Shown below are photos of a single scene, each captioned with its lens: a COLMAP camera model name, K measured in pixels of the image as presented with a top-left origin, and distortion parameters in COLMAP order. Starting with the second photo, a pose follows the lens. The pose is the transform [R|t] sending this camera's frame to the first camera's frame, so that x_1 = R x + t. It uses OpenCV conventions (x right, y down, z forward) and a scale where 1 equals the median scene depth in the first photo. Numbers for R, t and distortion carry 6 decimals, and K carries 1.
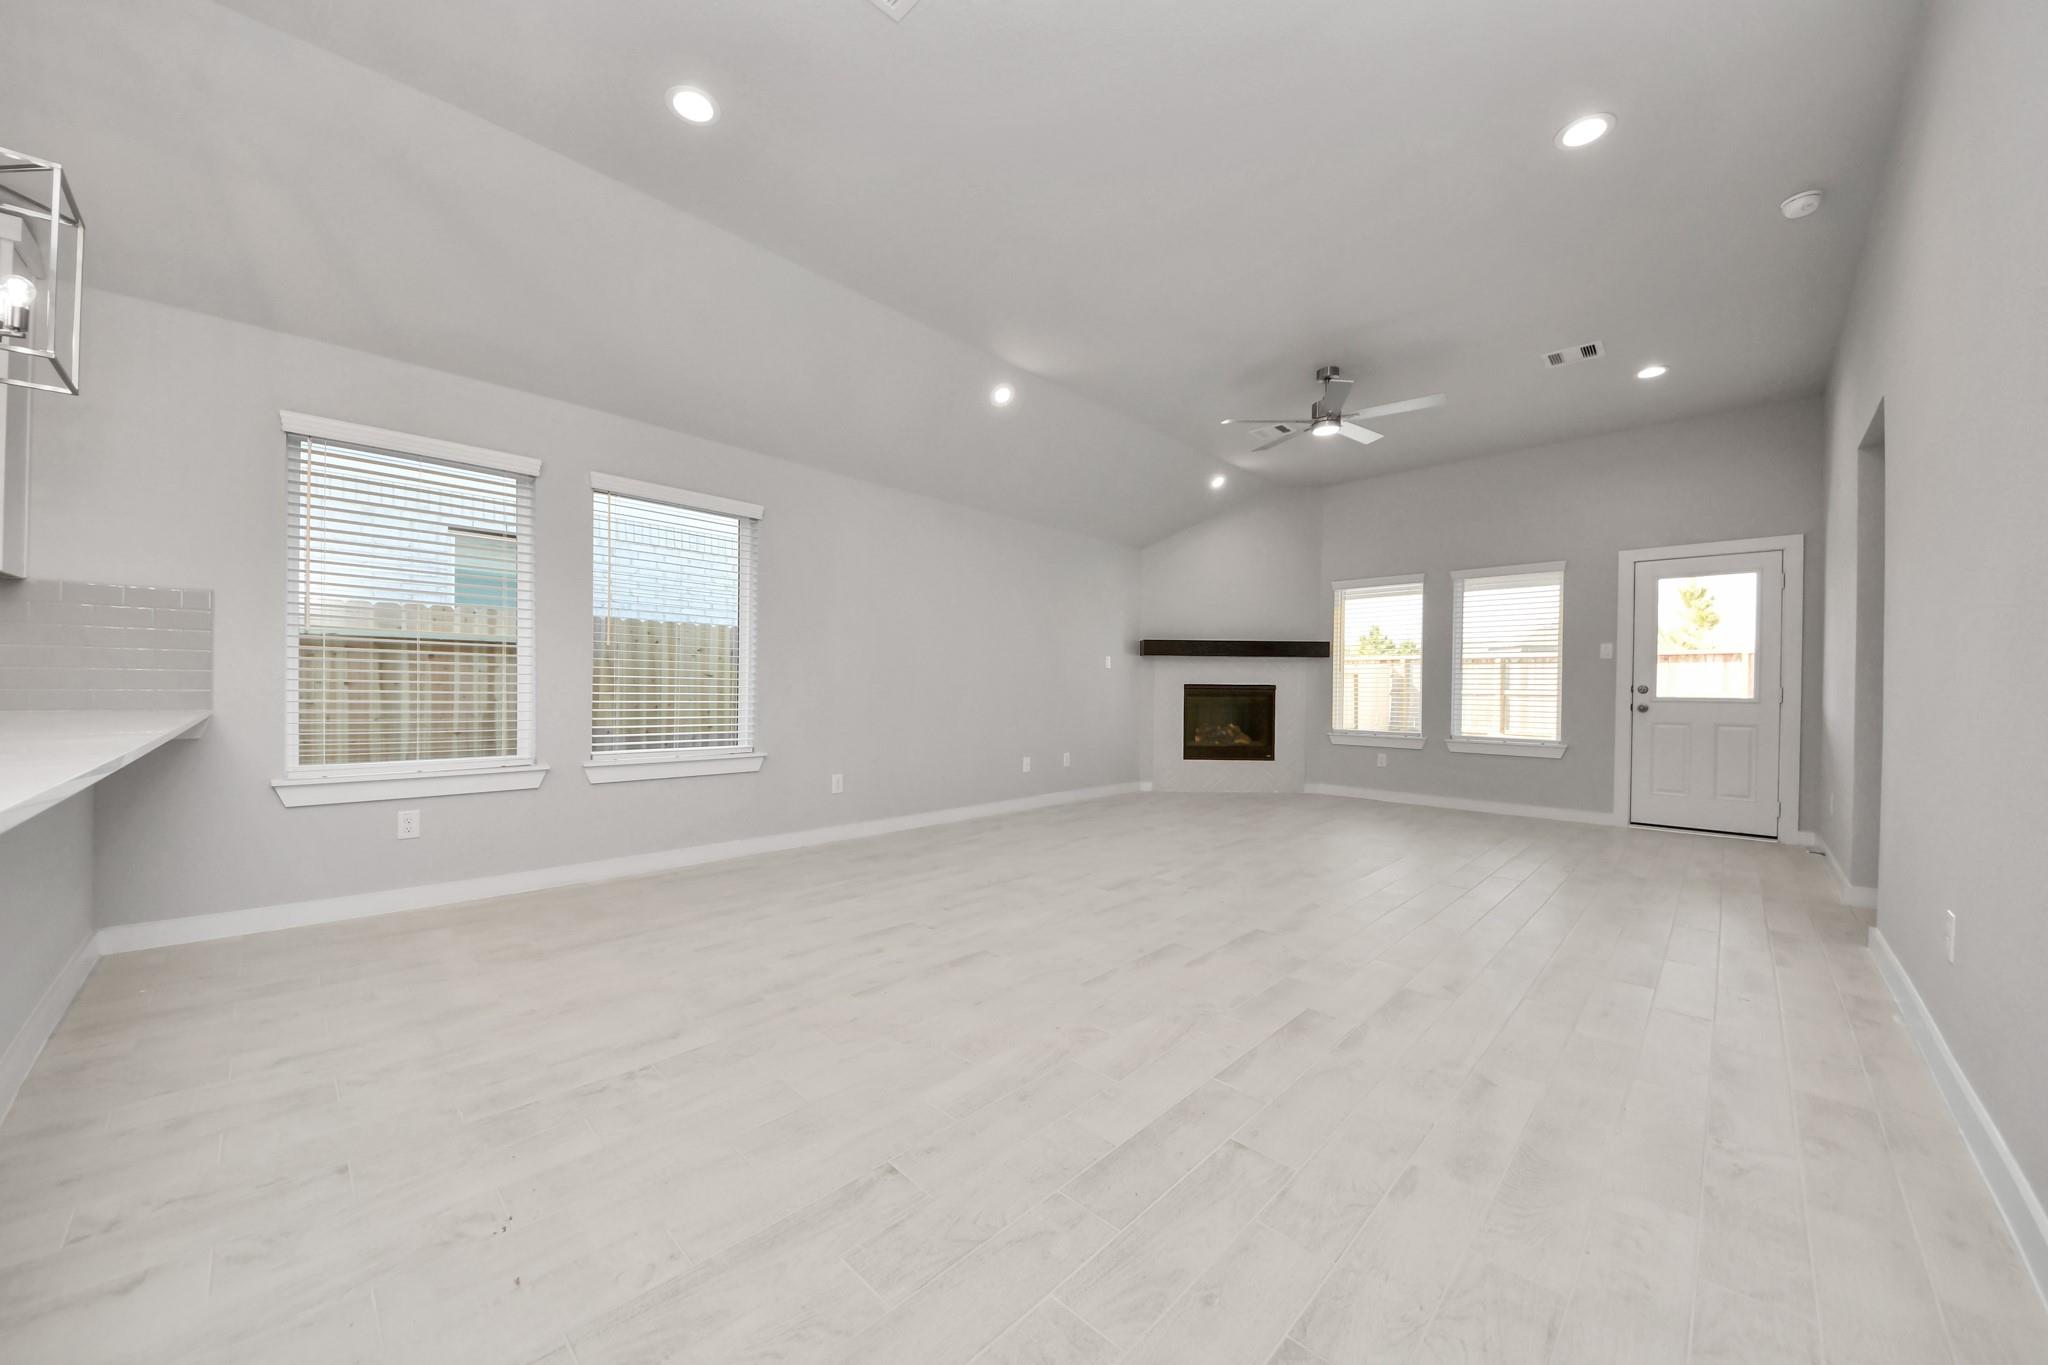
lens RADIAL K [[729.2, 0, 1018.4], [0, 729.2, 692.2], [0, 0, 1]] dist [0.019236, -0.012068]
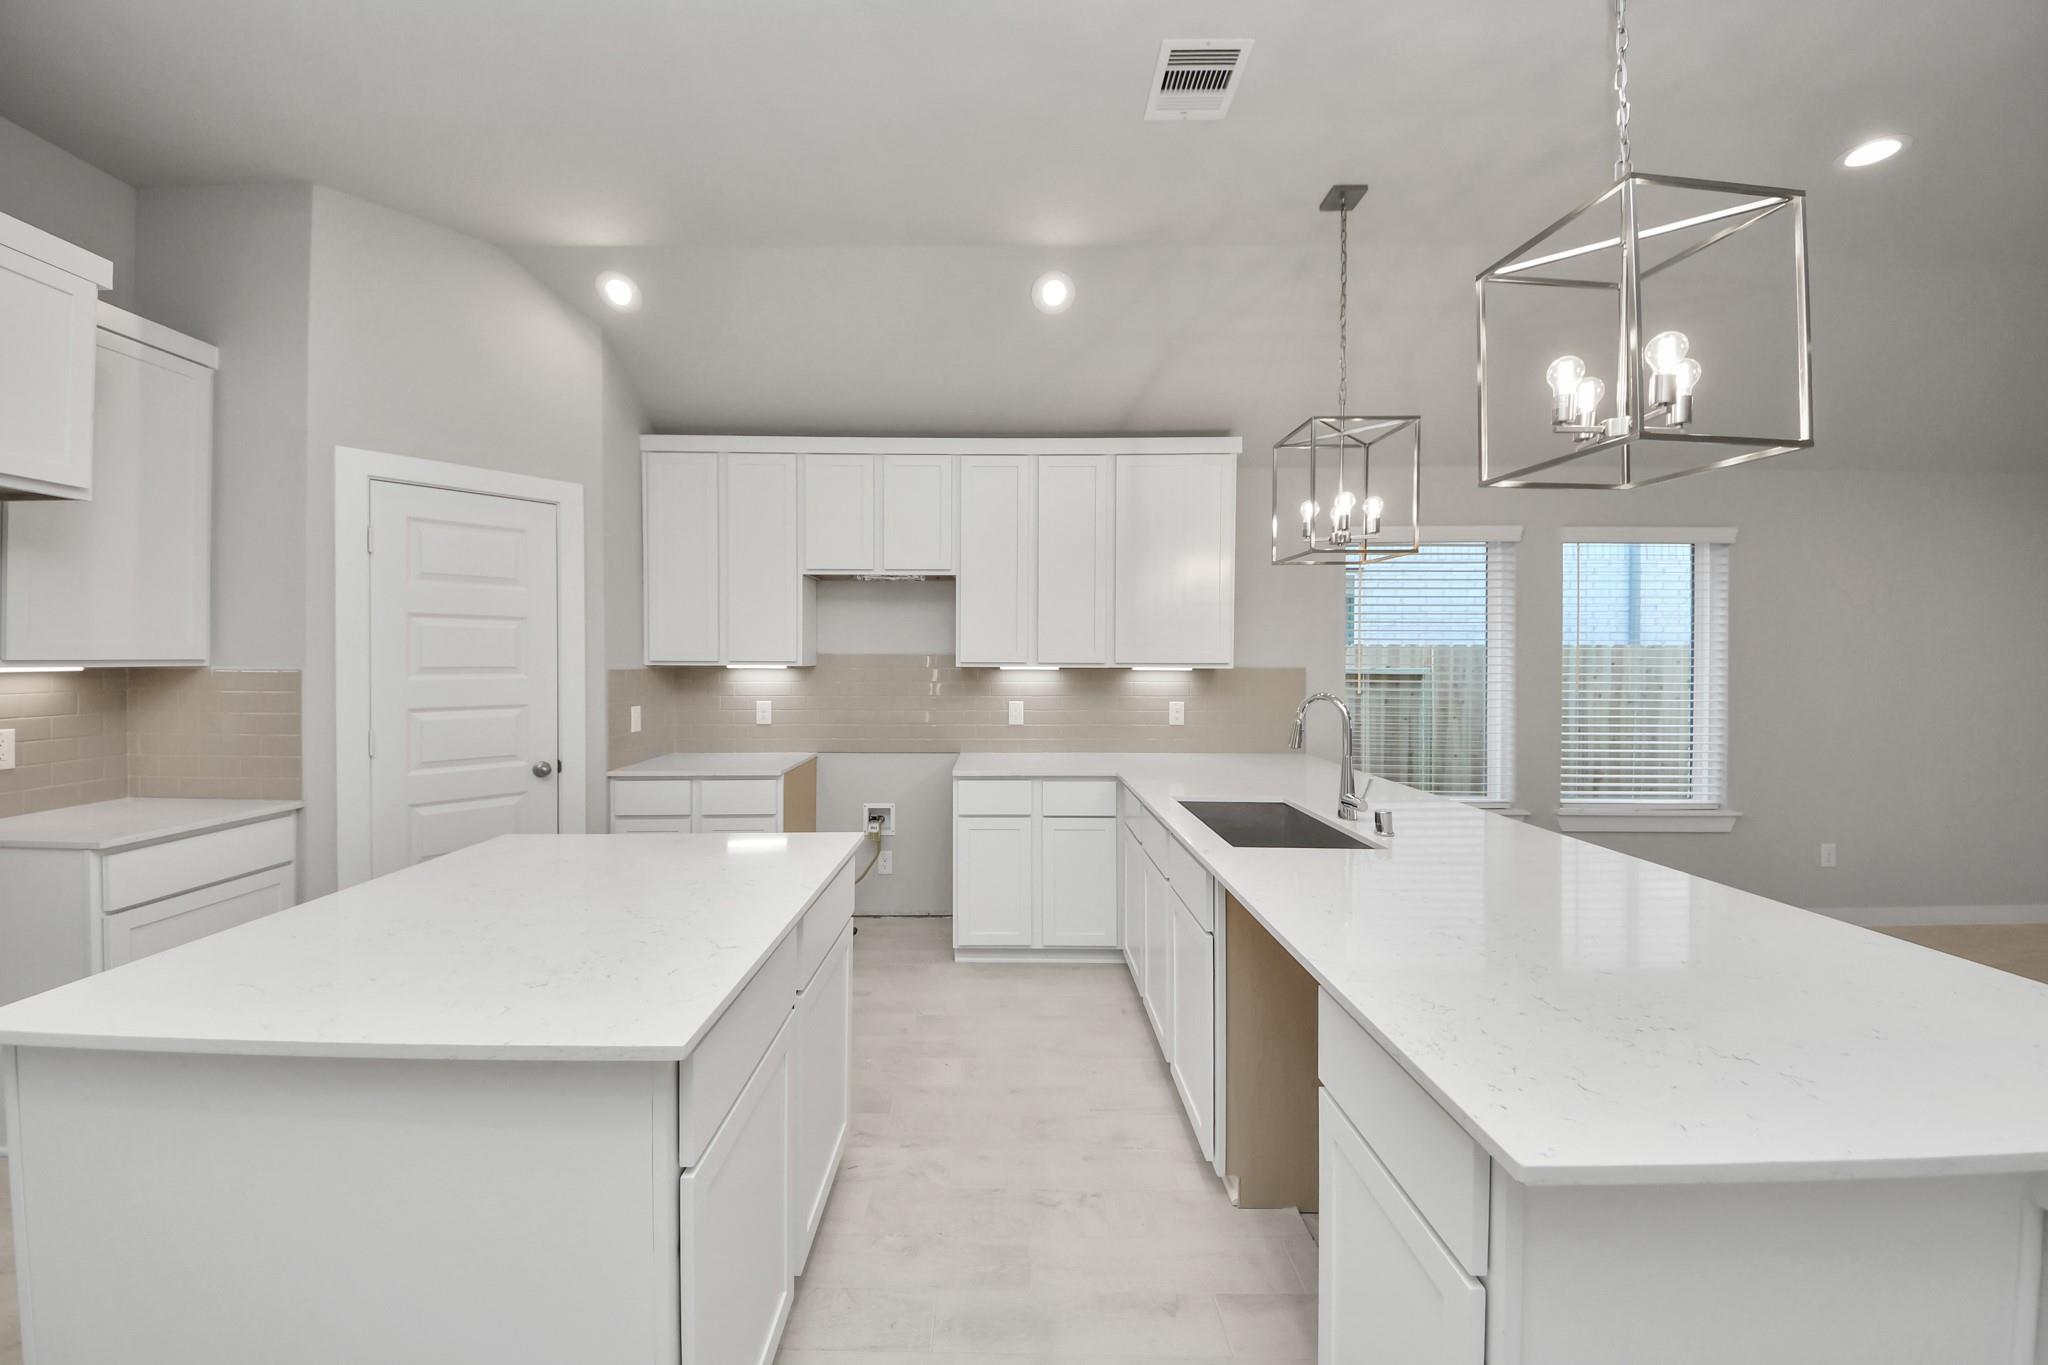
lens RADIAL K [[730.2, 0, 1013.0], [0, 730.2, 668.4], [0, 0, 1]] dist [0.021432, -0.019896]
pose [[0.696205, -0.003548, -0.717834, -0.255652], [0.001729, 0.999993, -0.003265, -0.067560], [0.717841, 0.001032, 0.696206, -0.175833]]
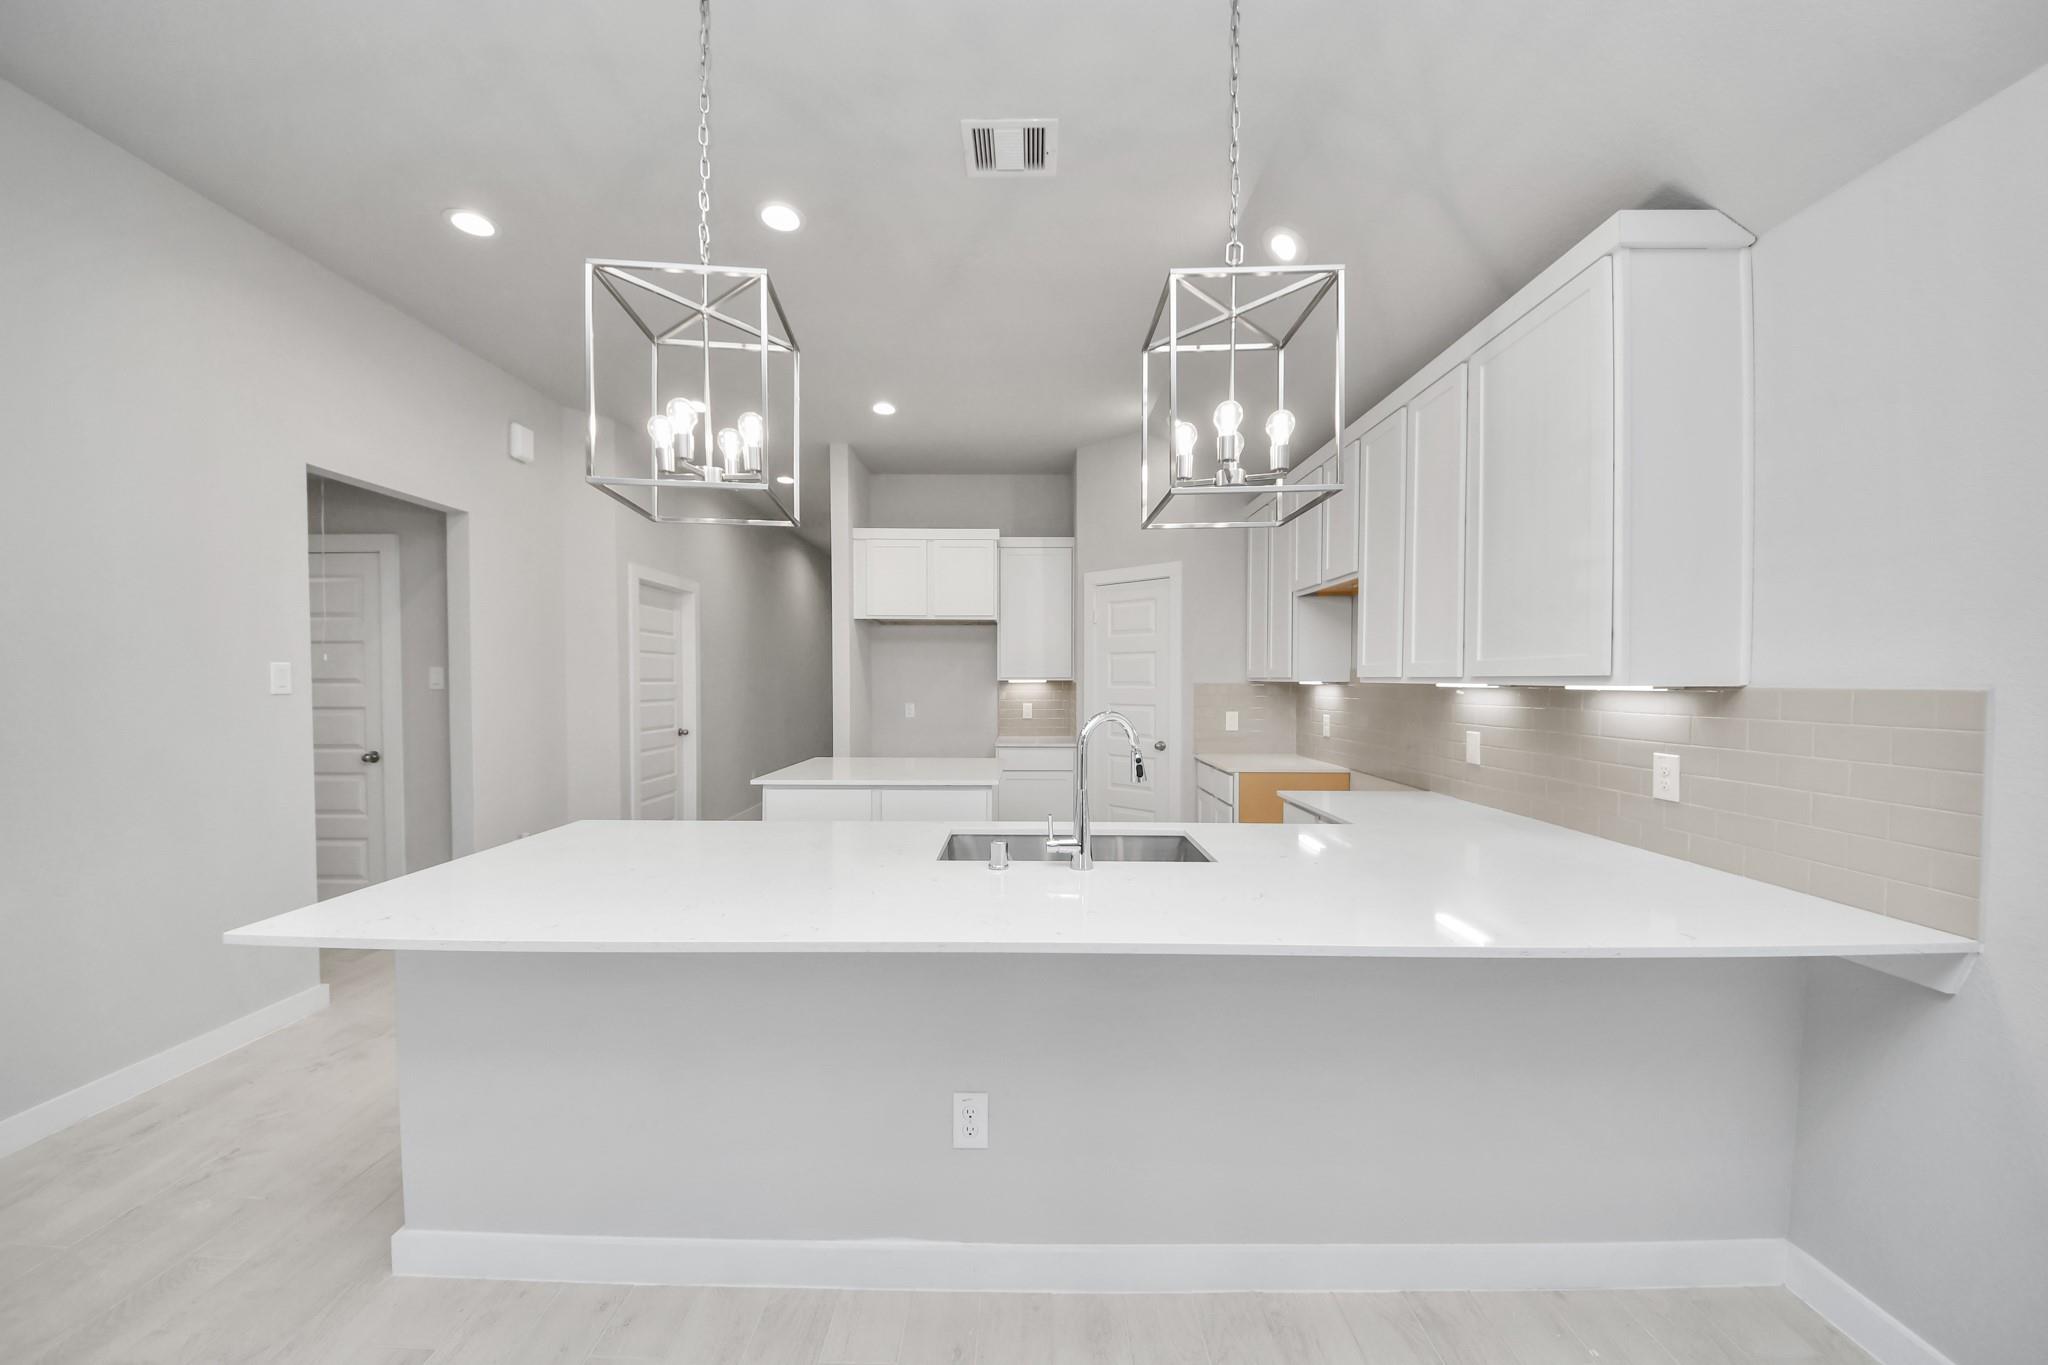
lens RADIAL K [[729.2, 0, 1018.4], [0, 729.2, 692.2], [0, 0, 1]] dist [0.019236, -0.012068]
pose [[-0.730566, -0.000499, -0.682842, -0.175535], [-0.014038, 0.999799, 0.014288, -0.068748], [0.682698, 0.020024, -0.730426, 0.461734]]
